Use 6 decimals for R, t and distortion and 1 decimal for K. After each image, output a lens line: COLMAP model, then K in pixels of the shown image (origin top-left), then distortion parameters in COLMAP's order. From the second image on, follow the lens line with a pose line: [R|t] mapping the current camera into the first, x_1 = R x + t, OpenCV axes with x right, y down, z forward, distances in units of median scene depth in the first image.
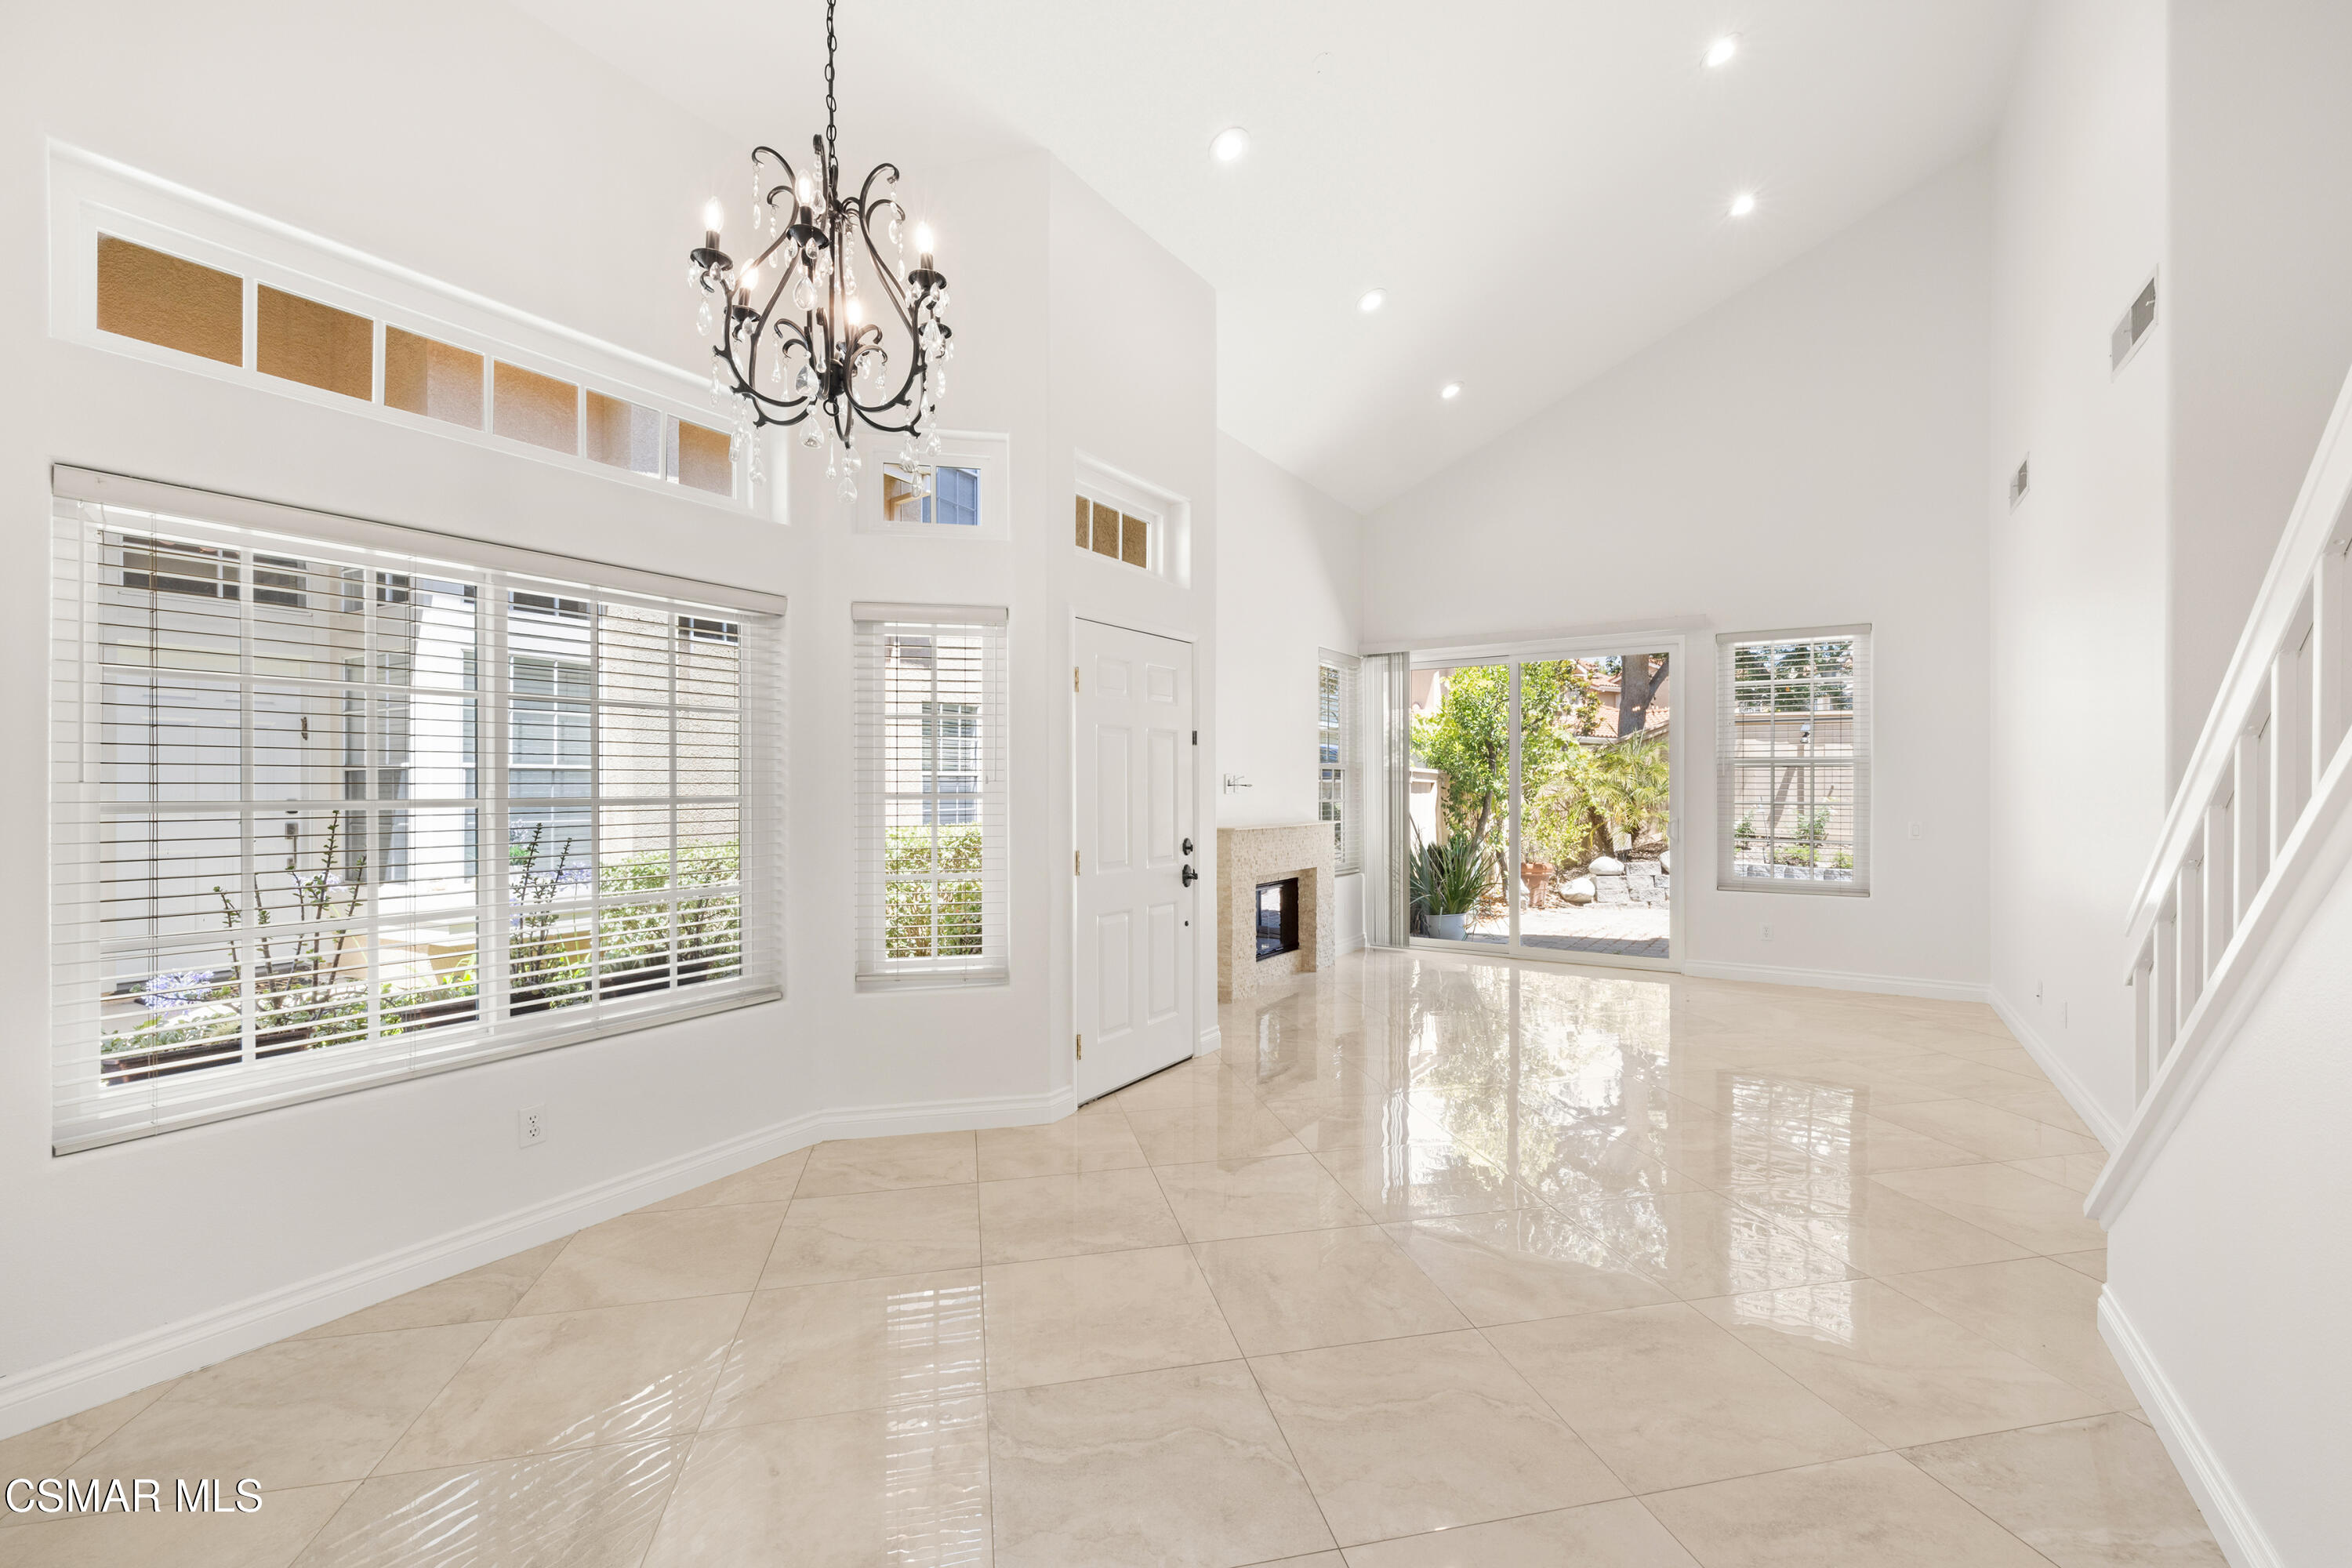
lens RADIAL K [[998.4, 0, 1164.3], [0, 998.4, 790.2], [0, 0, 1]] dist [0.001405, -0.000469]
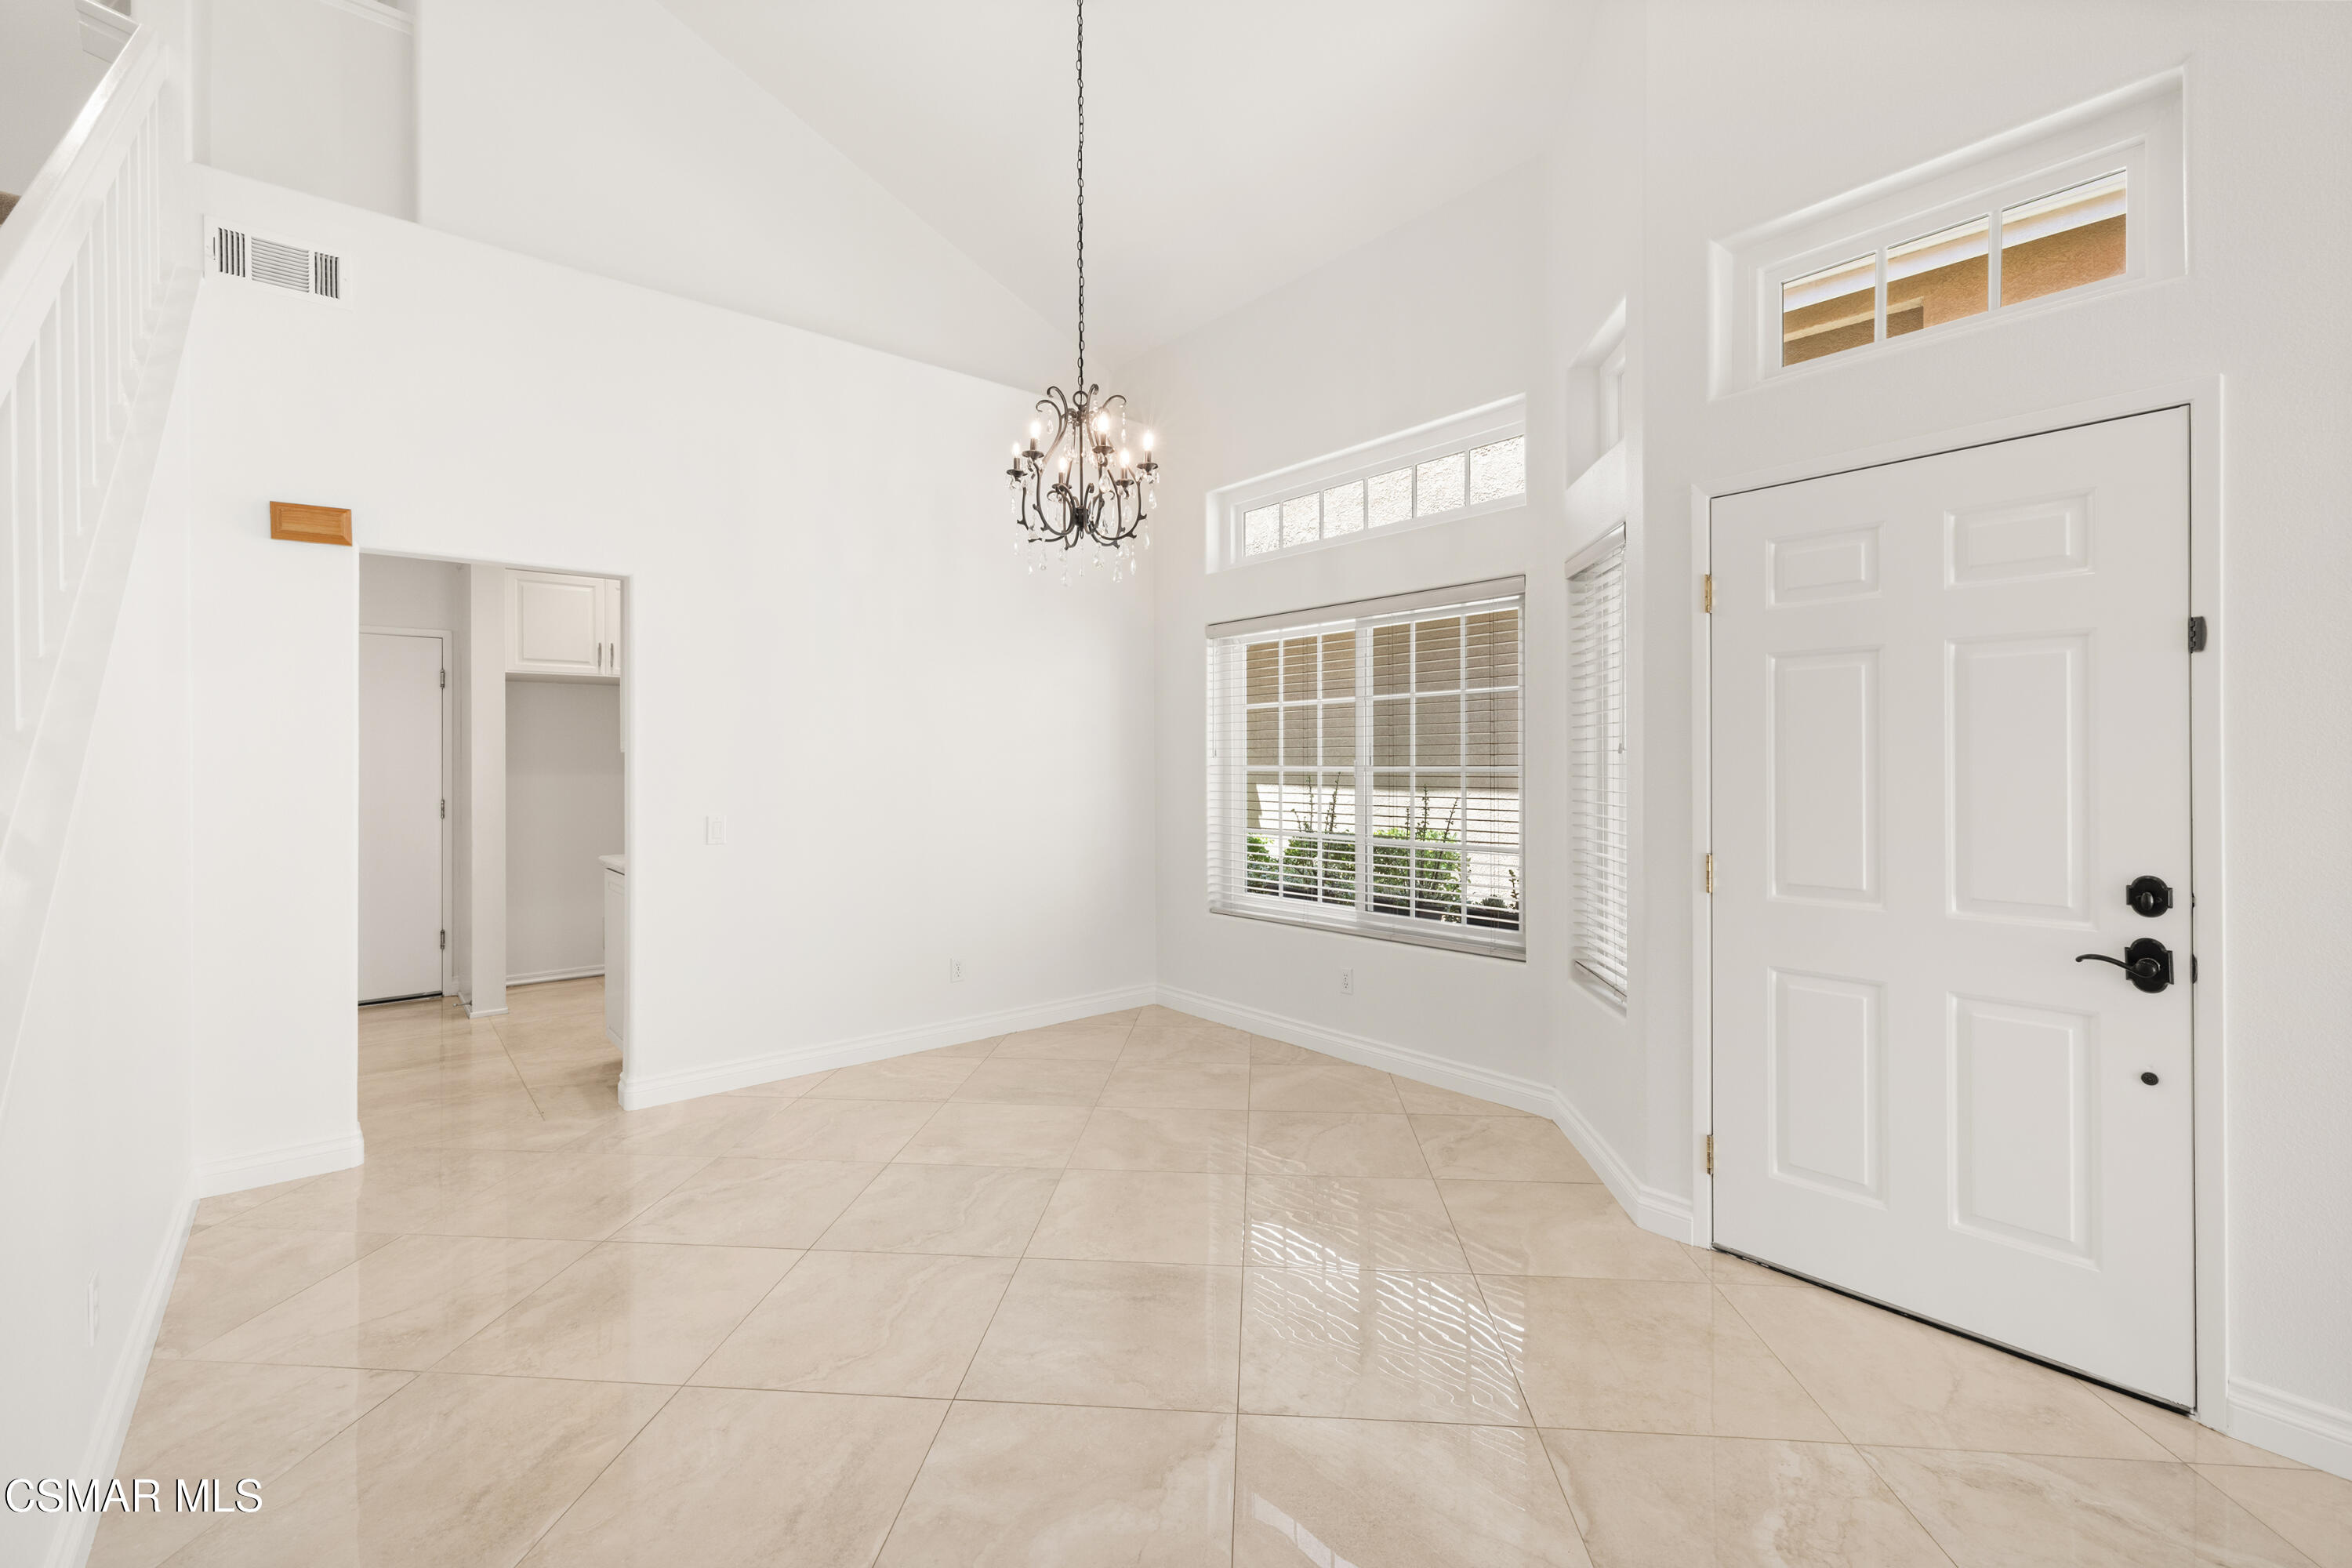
lens RADIAL K [[998.4, 0, 1185.7], [0, 998.4, 758.5], [0, 0, 1]] dist [0.001405, -0.000469]
pose [[-0.284291, 0.001226, -0.958737, 0.636915], [0.001848, 0.999998, 0.000730, -0.003116], [0.958736, -0.001564, -0.284293, 0.853707]]
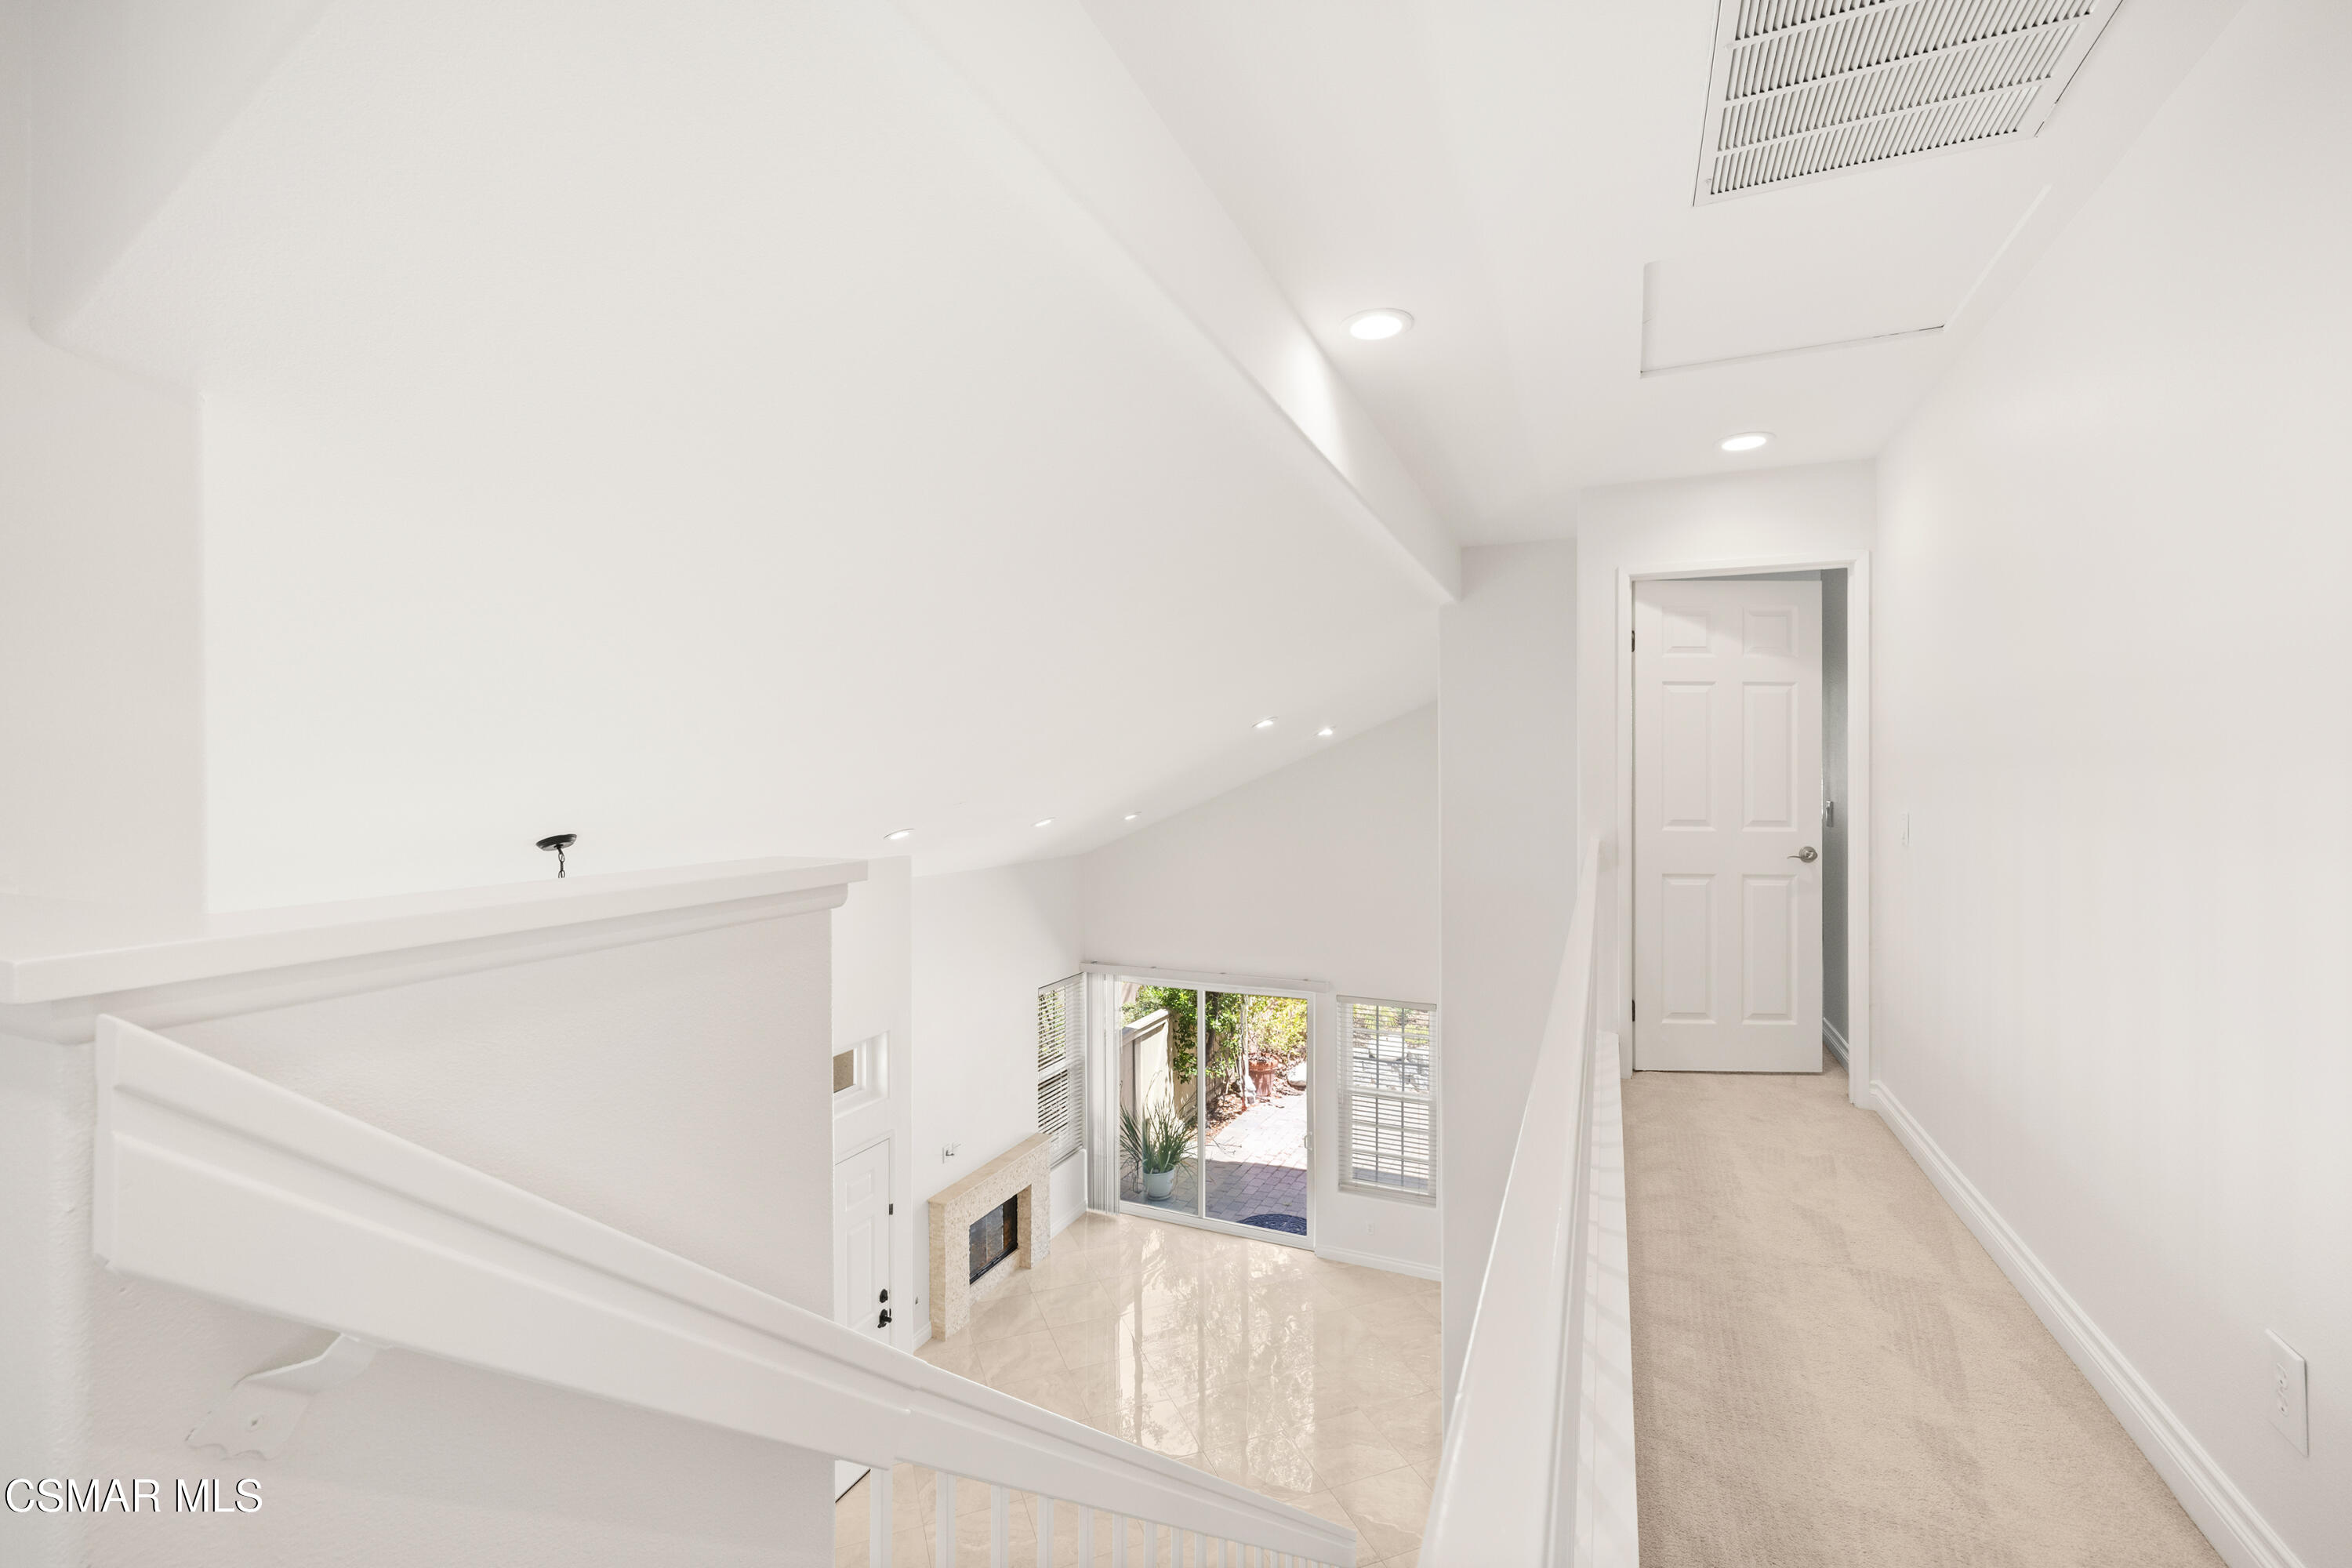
lens RADIAL K [[998.4, 0, 1178.9], [0, 998.4, 770.0], [0, 0, 1]] dist [0.001405, -0.000469]
pose [[0.985930, -0.001476, 0.167154, 0.222427], [0.003844, 0.999897, -0.013844, -0.735312], [-0.167116, 0.014292, 0.985834, -0.463103]]
